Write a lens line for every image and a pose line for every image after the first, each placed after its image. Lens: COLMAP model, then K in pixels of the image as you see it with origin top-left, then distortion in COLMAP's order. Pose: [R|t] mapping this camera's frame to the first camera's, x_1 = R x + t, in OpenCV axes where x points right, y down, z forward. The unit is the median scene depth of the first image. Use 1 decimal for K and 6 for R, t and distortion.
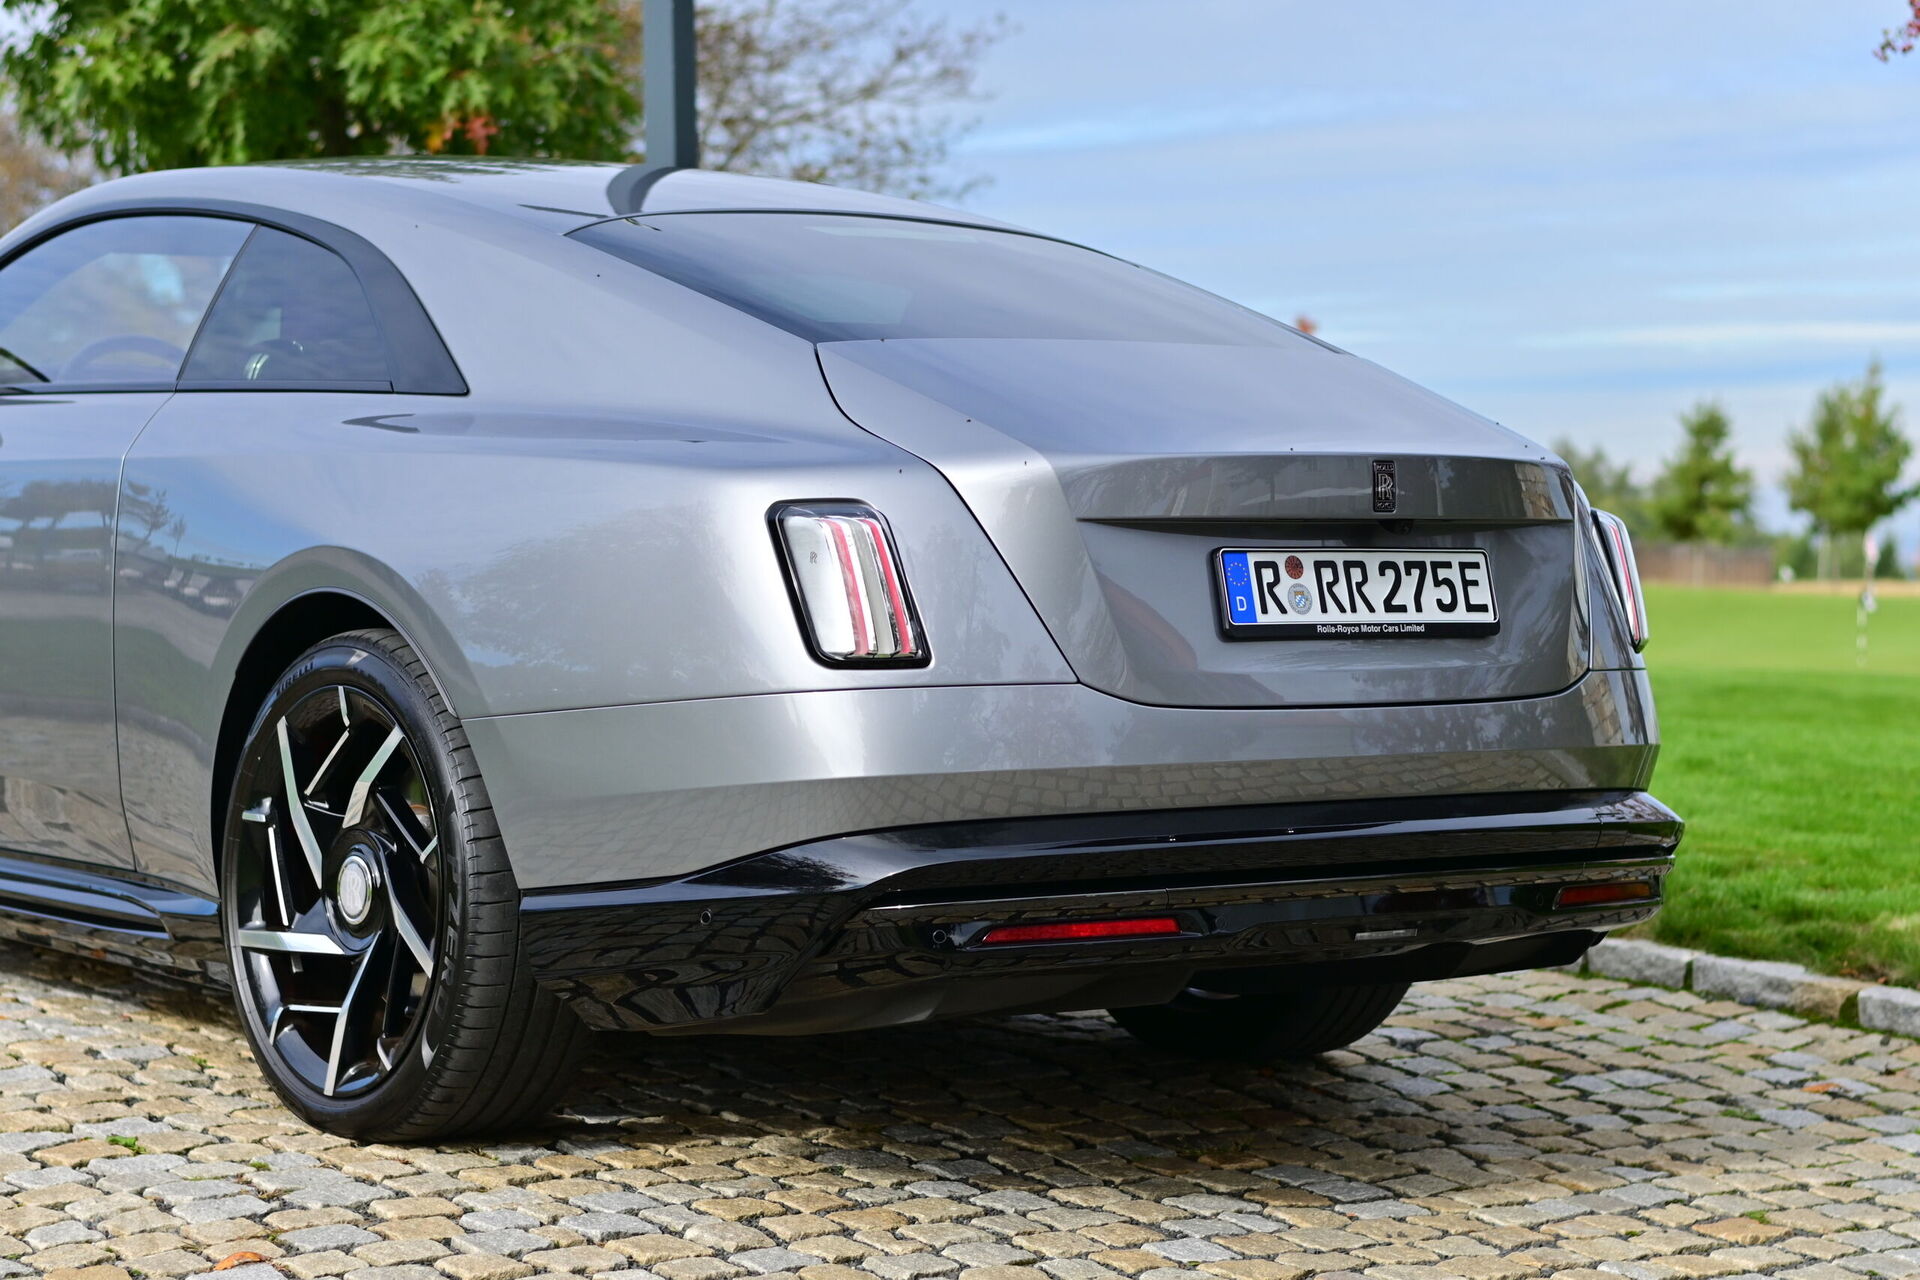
lens RADIAL K [[4195.2, 0, 960.0], [0, 4195.2, 640.0], [0, 0, 1]] dist [-0.008595, 0.290283]
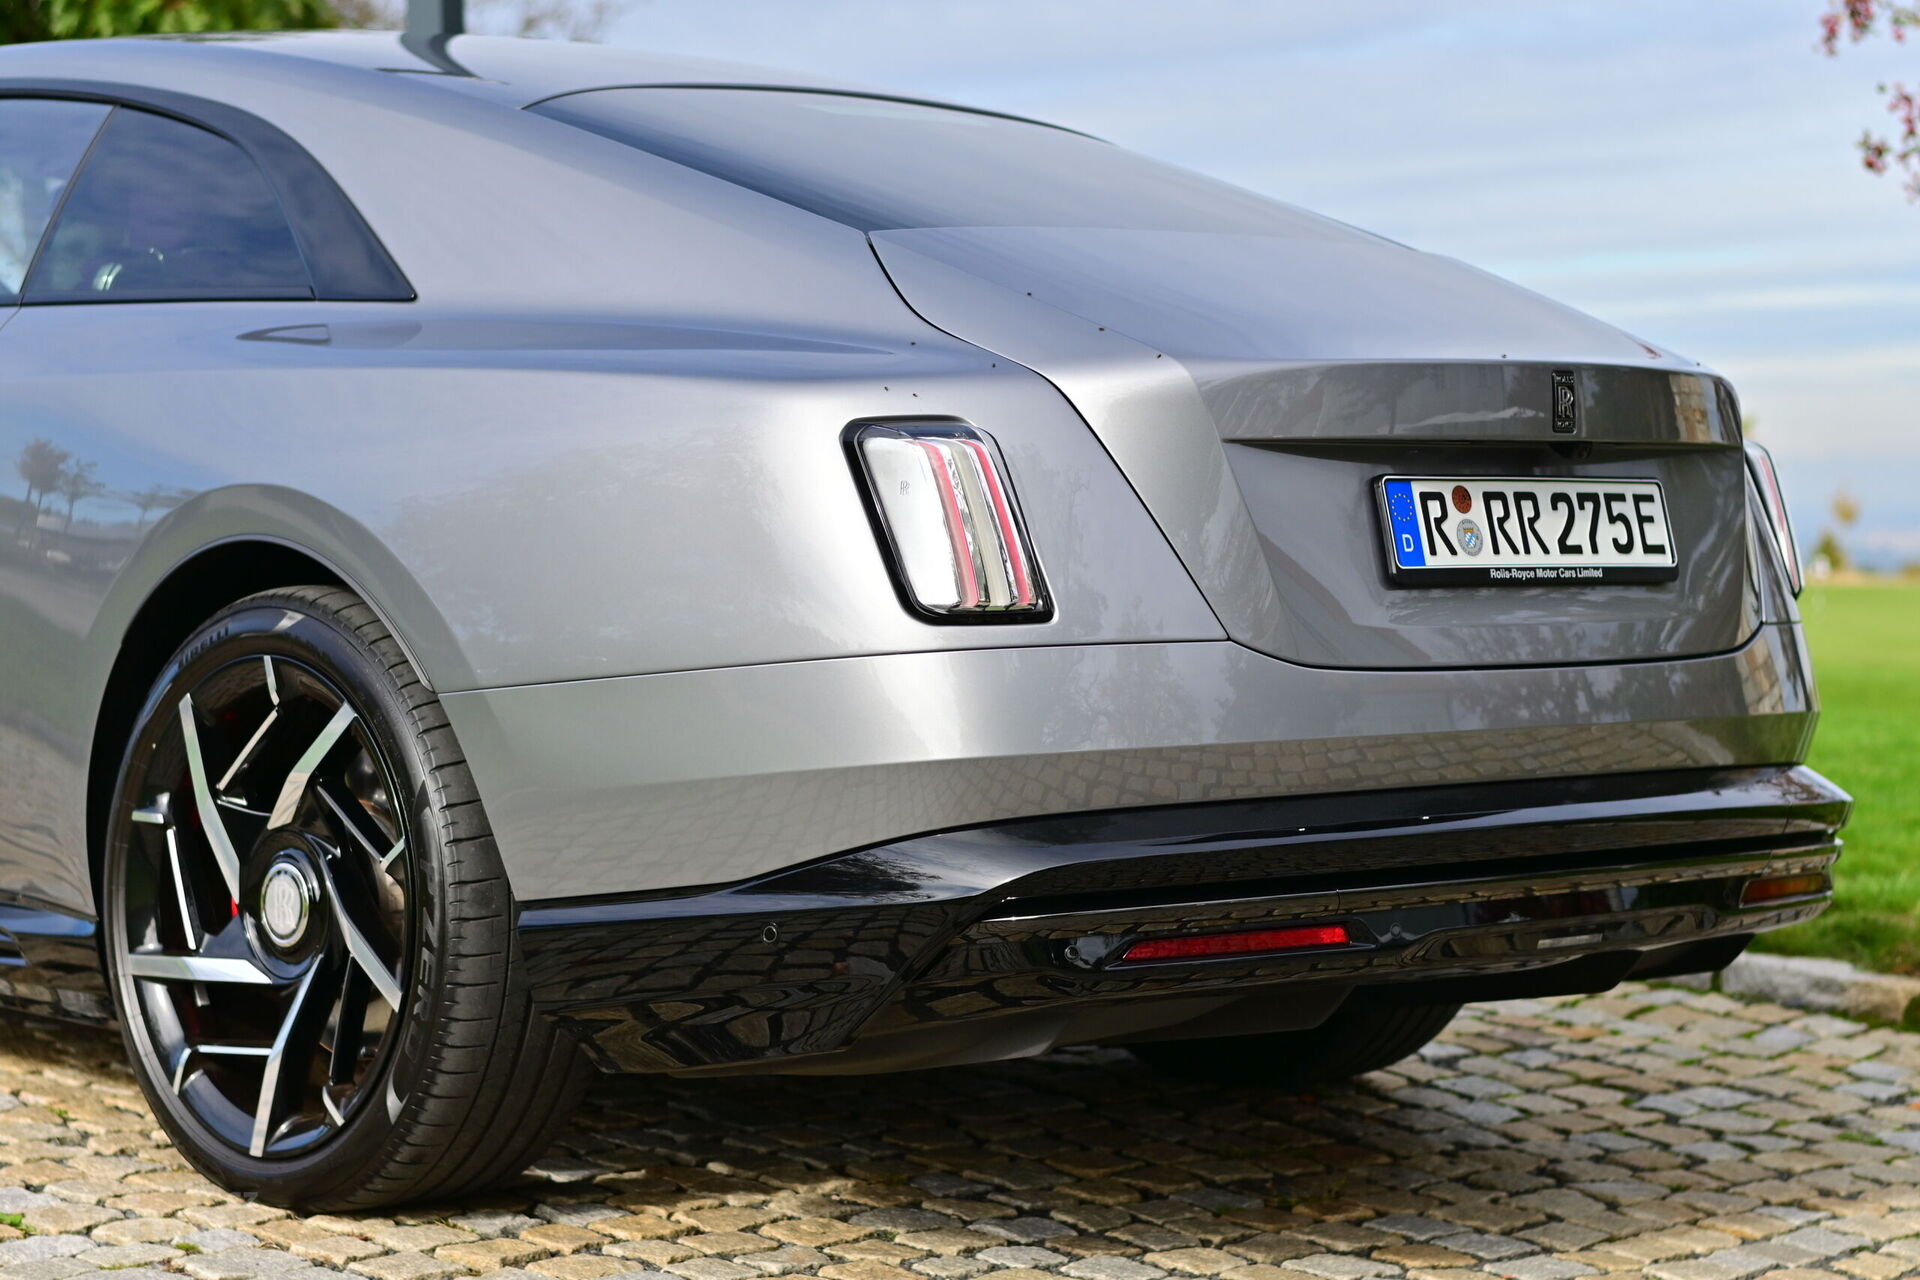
lens RADIAL K [[4195.2, 0, 960.0], [0, 4195.2, 640.0], [0, 0, 1]] dist [-0.008595, 0.290283]
pose [[0.995307, -0.008556, 0.096389, -0.092471], [0.008328, 0.999961, 0.002775, 0.006821], [-0.096409, -0.001959, 0.995340, 0.173932]]
